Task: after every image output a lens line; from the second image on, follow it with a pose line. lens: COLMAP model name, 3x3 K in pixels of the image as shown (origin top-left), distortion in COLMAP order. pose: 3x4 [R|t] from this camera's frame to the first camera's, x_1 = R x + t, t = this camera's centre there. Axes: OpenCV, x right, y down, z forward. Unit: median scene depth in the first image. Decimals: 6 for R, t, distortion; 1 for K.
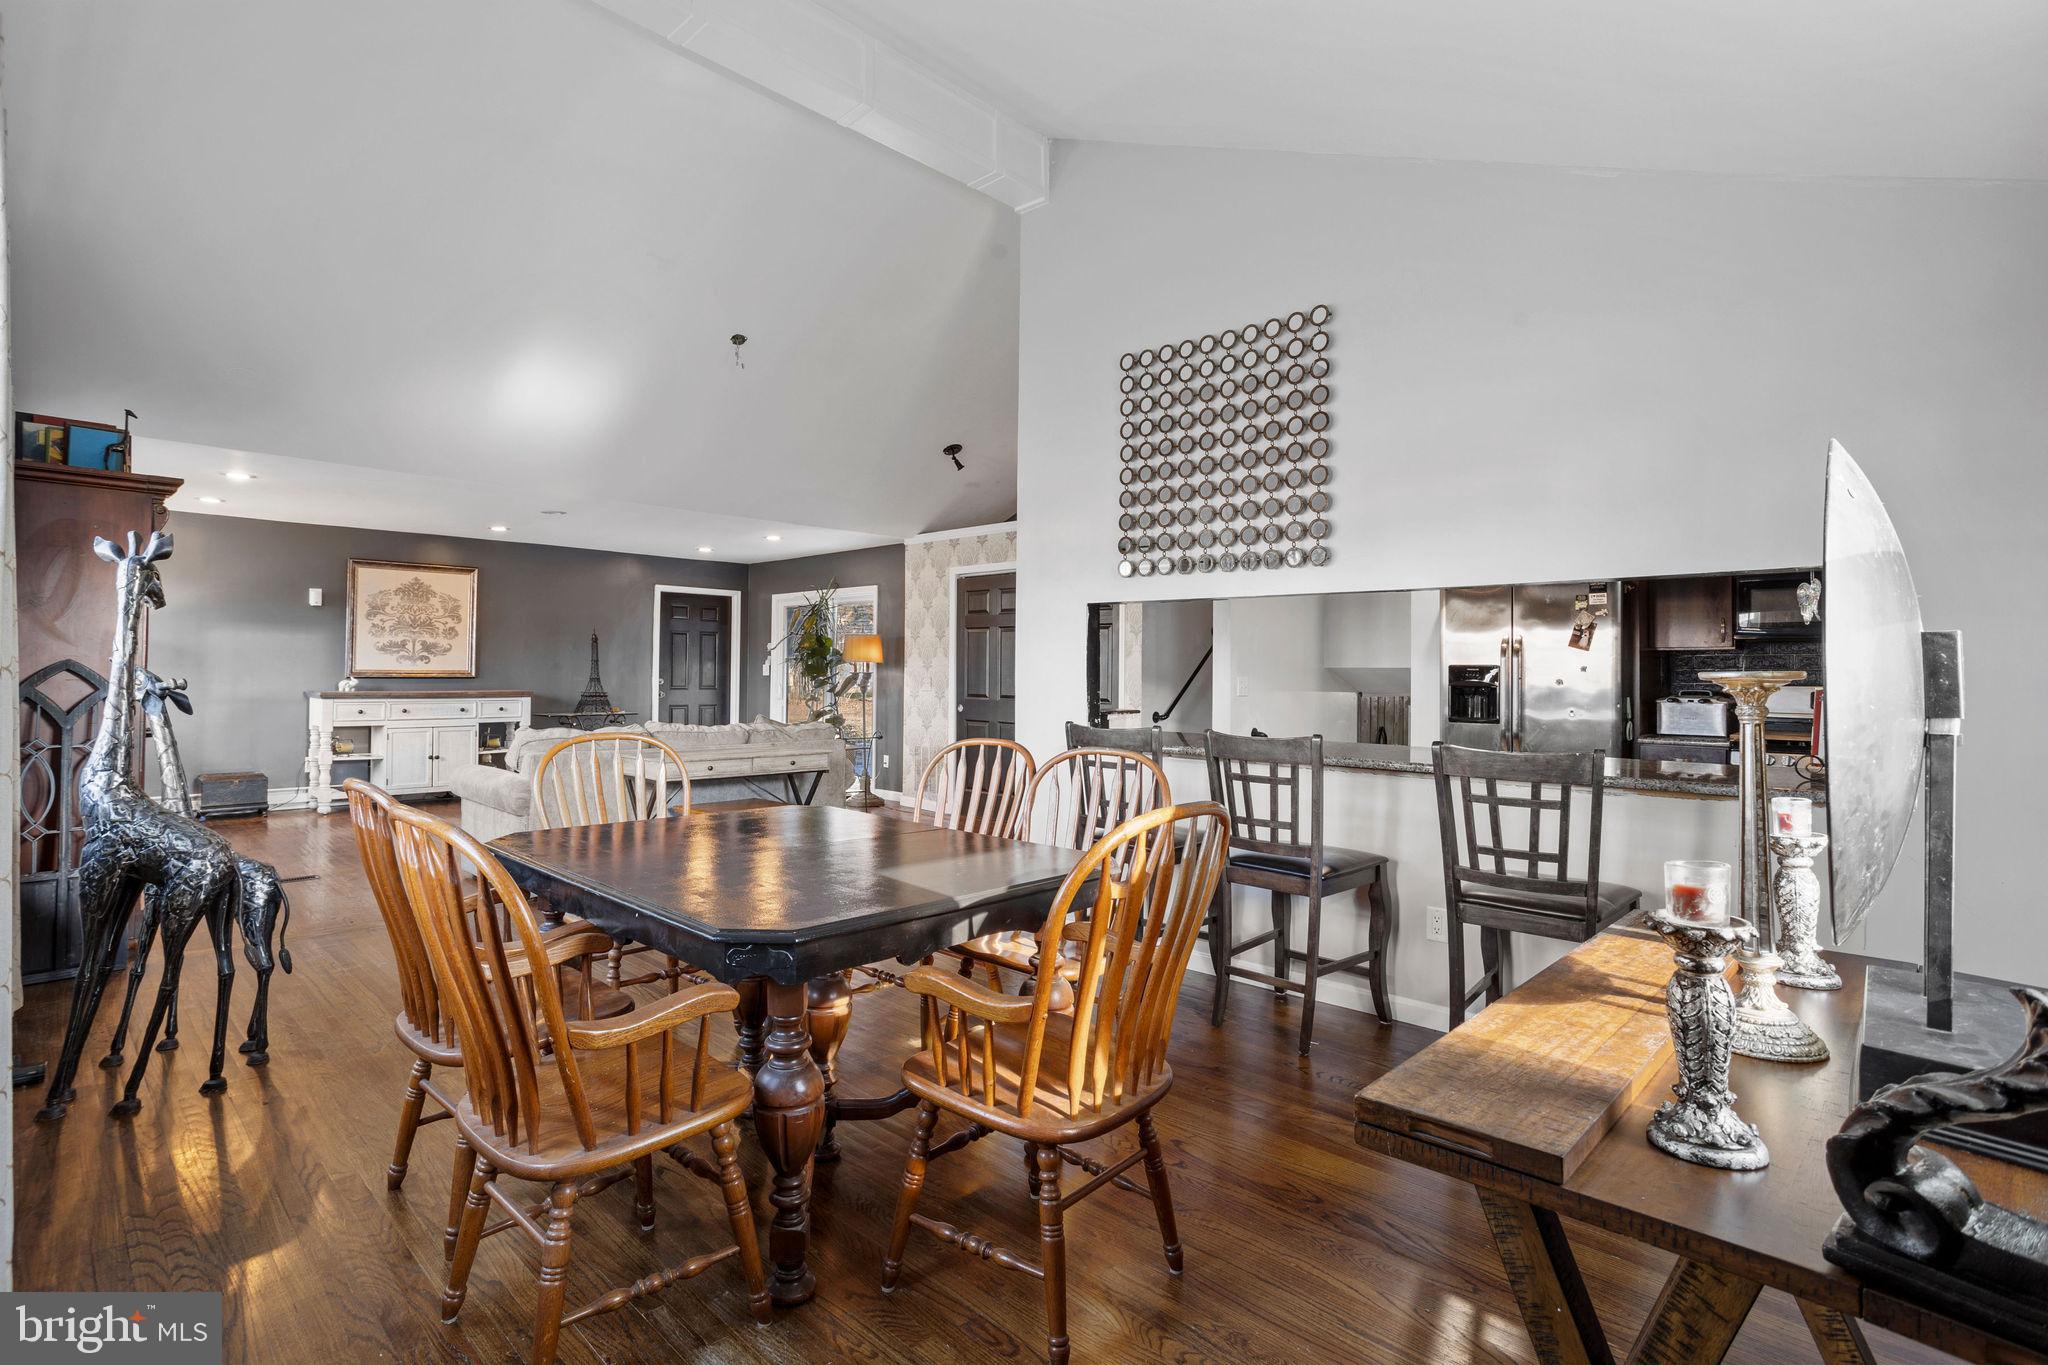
lens RADIAL K [[996.7, 0, 1013.3], [0, 996.7, 653.7], [0, 0, 1]] dist [-0.016295, 0.000676]
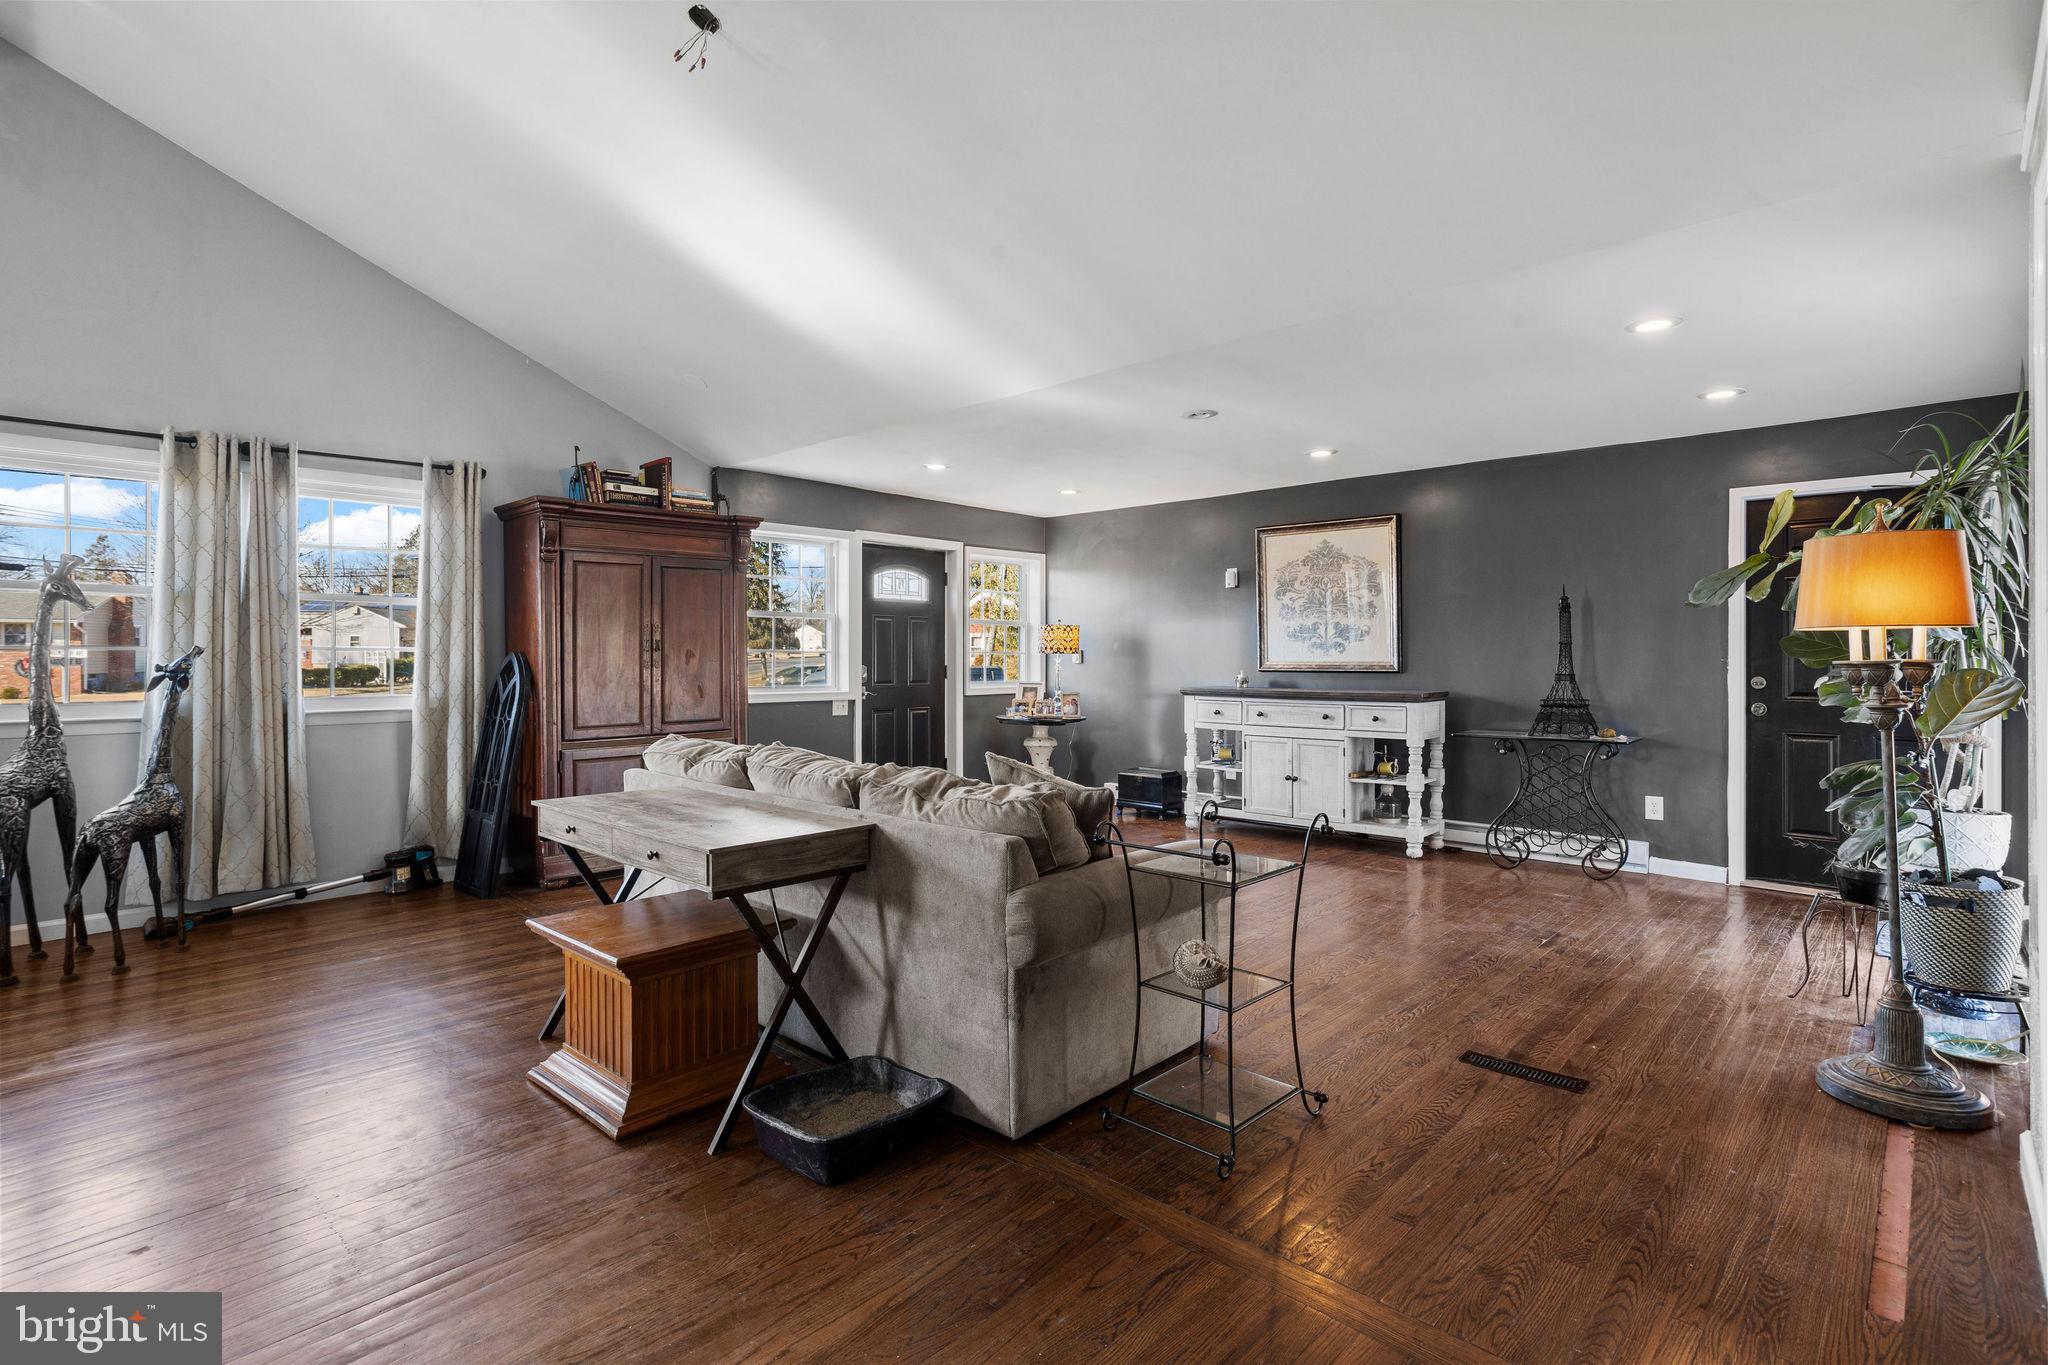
lens RADIAL K [[996.7, 0, 1013.3], [0, 996.7, 653.7], [0, 0, 1]] dist [-0.016295, 0.000676]
pose [[0.025531, -0.009191, -0.999632, 0.156100], [0.021422, 0.999733, -0.008644, 0.012049], [0.999444, -0.021193, 0.025721, 0.748028]]
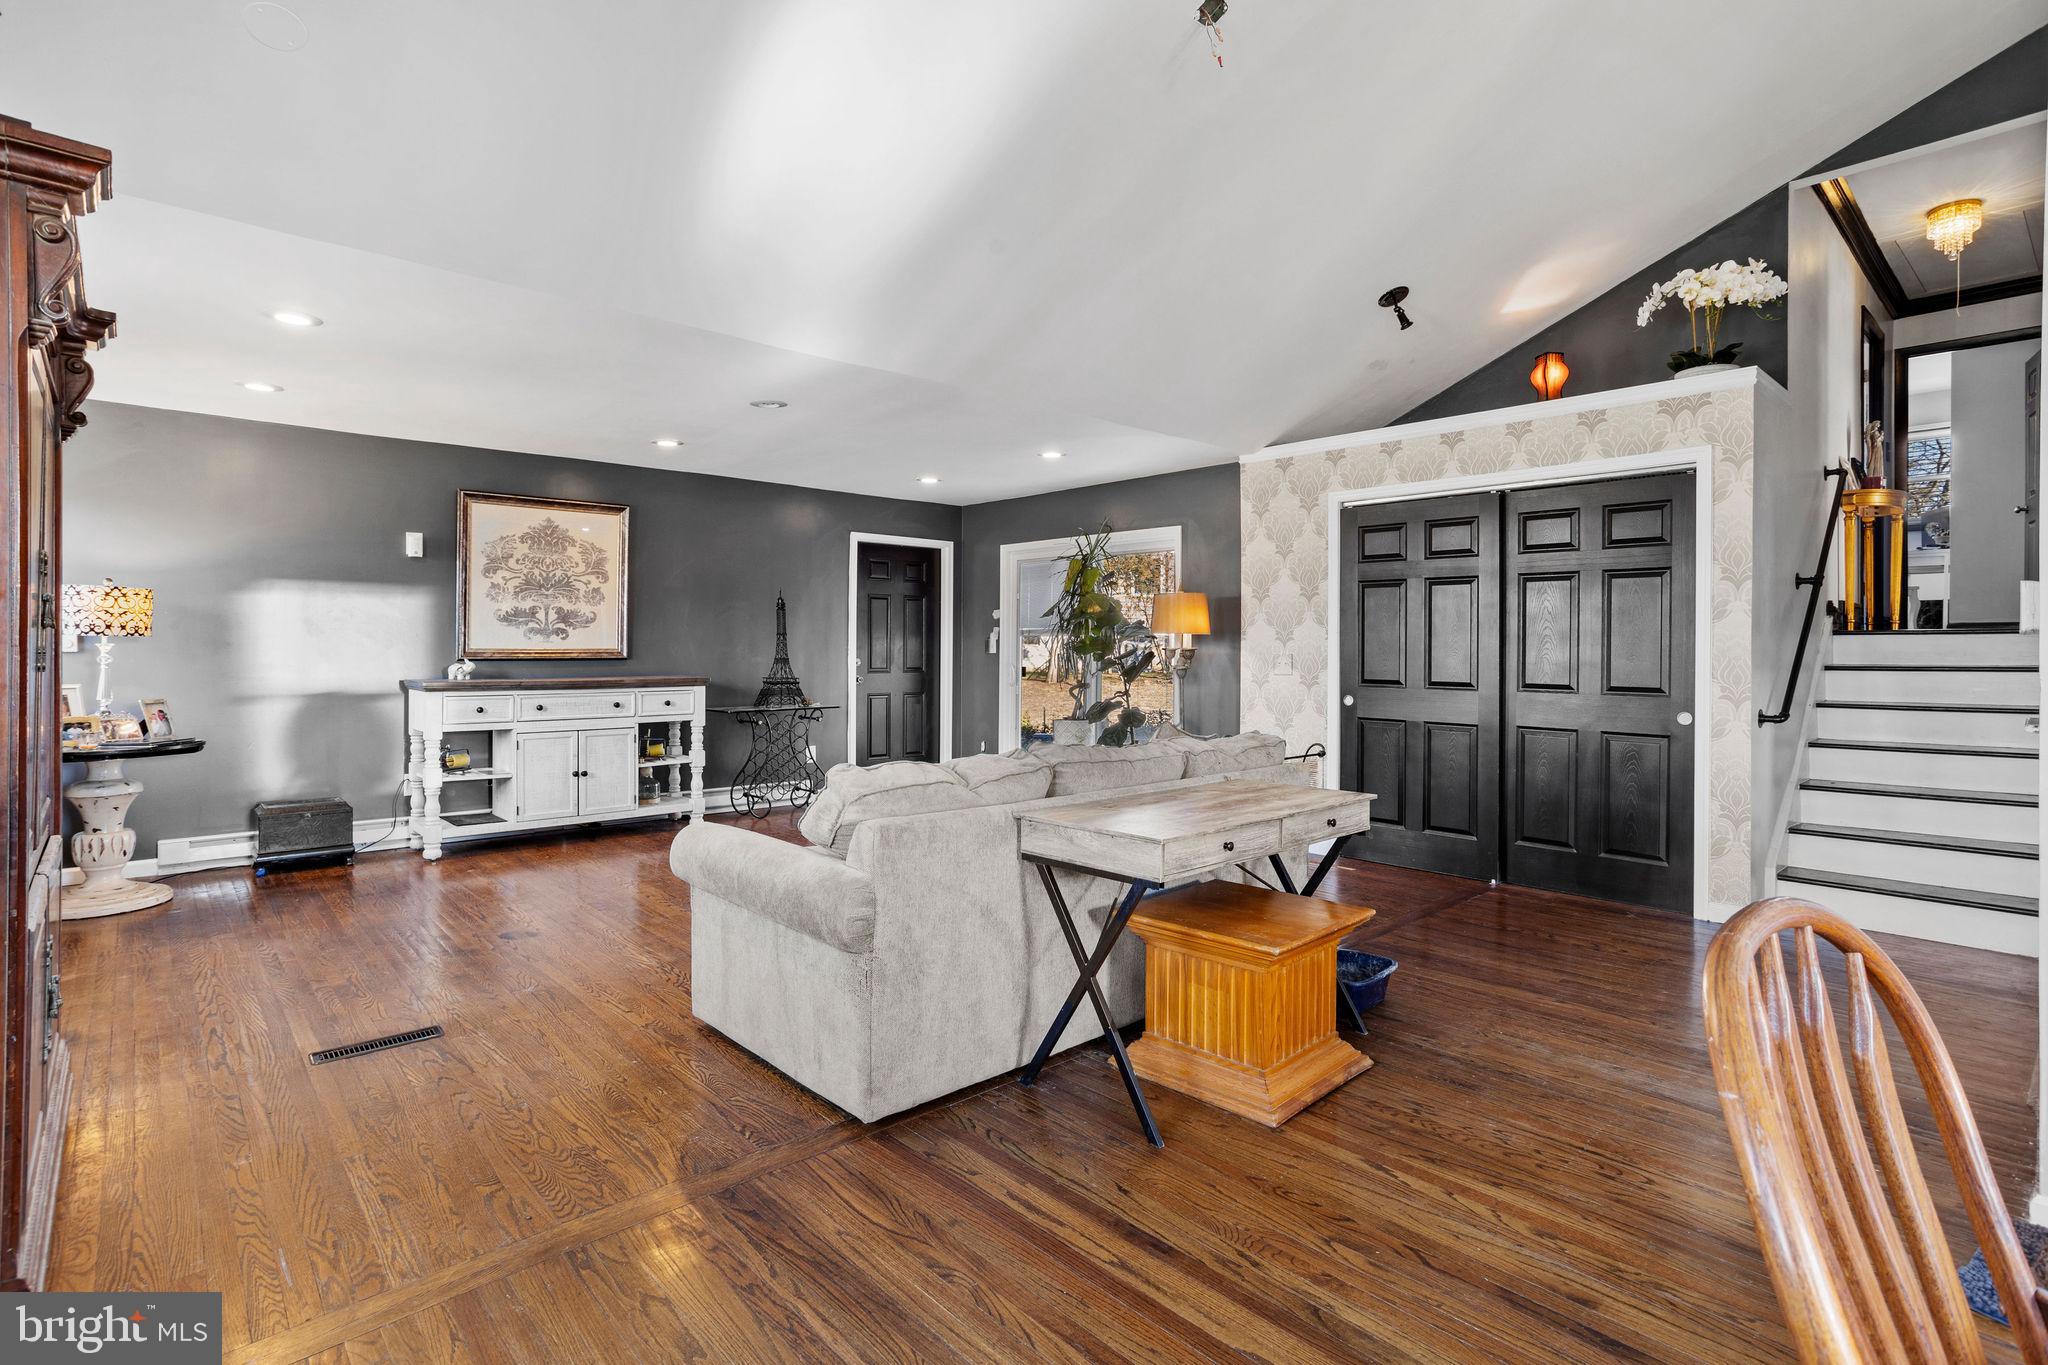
lens RADIAL K [[993.3, 0, 1034.6], [0, 993.3, 642.7], [0, 0, 1]] dist [-0.043551, 0.000512]
pose [[0.999245, -0.005777, -0.038407, -0.231299], [0.006315, 0.999884, 0.013894, 0.004750], [0.038323, -0.014126, 0.999166, 0.313172]]
